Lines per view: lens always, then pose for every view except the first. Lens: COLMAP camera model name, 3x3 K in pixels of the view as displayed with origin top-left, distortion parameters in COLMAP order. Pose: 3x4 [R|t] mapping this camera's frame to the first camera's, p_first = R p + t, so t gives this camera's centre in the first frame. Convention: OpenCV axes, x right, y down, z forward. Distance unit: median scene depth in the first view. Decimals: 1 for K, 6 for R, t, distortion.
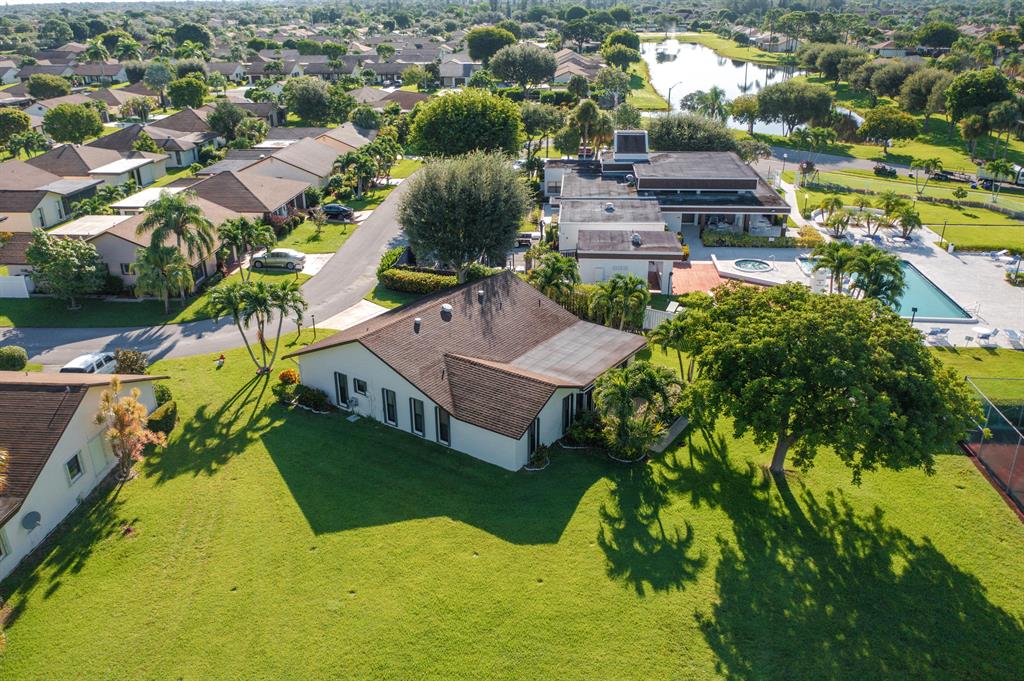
lens RADIAL K [[841.1, 0, 512.0], [0, 841.1, 340.5], [0, 0, 1]] dist [-0.017703, 0.000219]
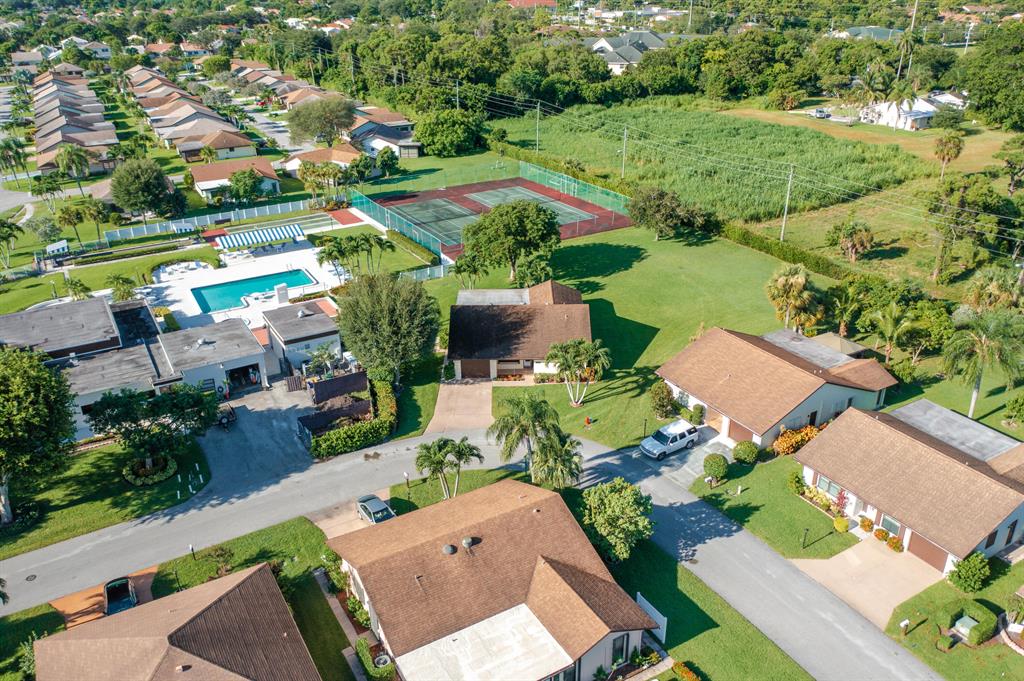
lens RADIAL K [[809.2, 0, 512.0], [0, 809.2, 340.5], [0, 0, 1]] dist [-0.019717, -0.000047]
pose [[-0.578104, -0.330947, 0.745835, -1.449786], [0.328519, 0.742295, 0.584015, -1.049439], [-0.746908, 0.582642, -0.320401, 1.731172]]
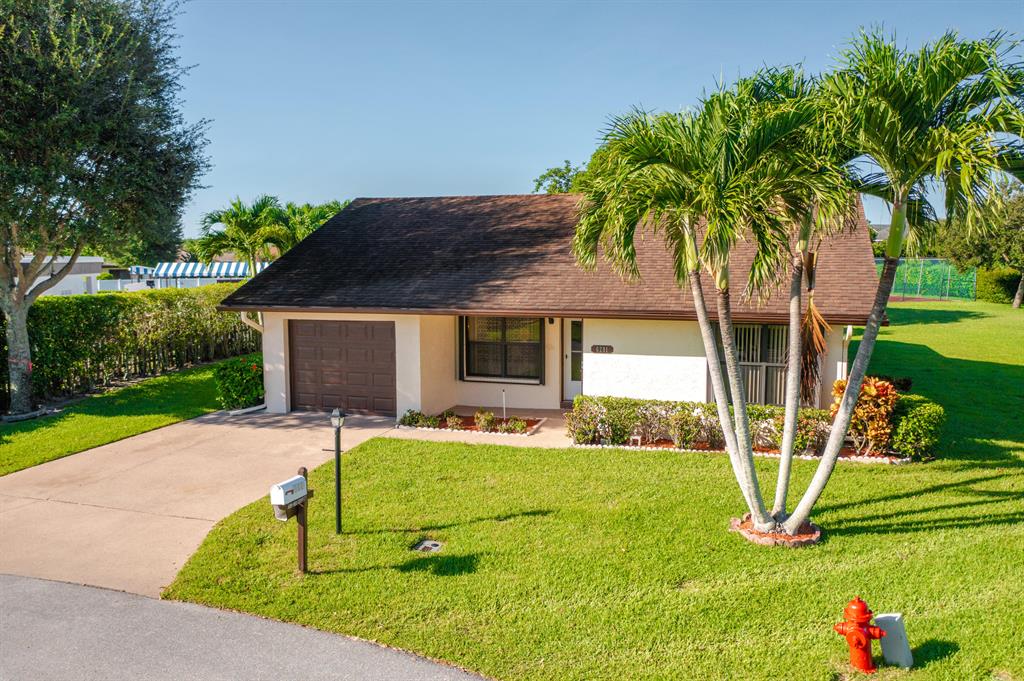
lens RADIAL K [[809.2, 0, 512.0], [0, 809.2, 340.5], [0, 0, 1]] dist [-0.019717, -0.000047]
pose [[-0.303404, -0.090508, 0.948554, -0.546408], [0.371485, 0.905474, 0.205221, -0.086642], [-0.877465, 0.414638, -0.241102, 1.287909]]
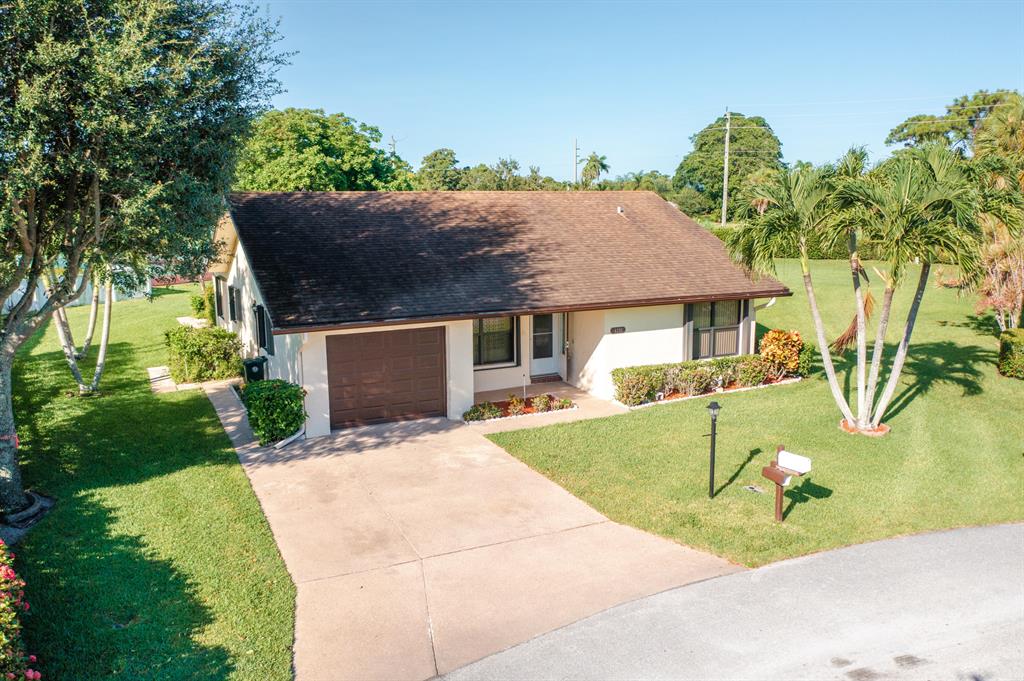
lens RADIAL K [[809.2, 0, 512.0], [0, 809.2, 340.5], [0, 0, 1]] dist [-0.019717, -0.000047]
pose [[-0.881910, -0.066610, 0.466688, -0.377154], [0.192814, 0.852408, 0.486028, -0.221895], [-0.430183, 0.518617, -0.738904, 1.532321]]
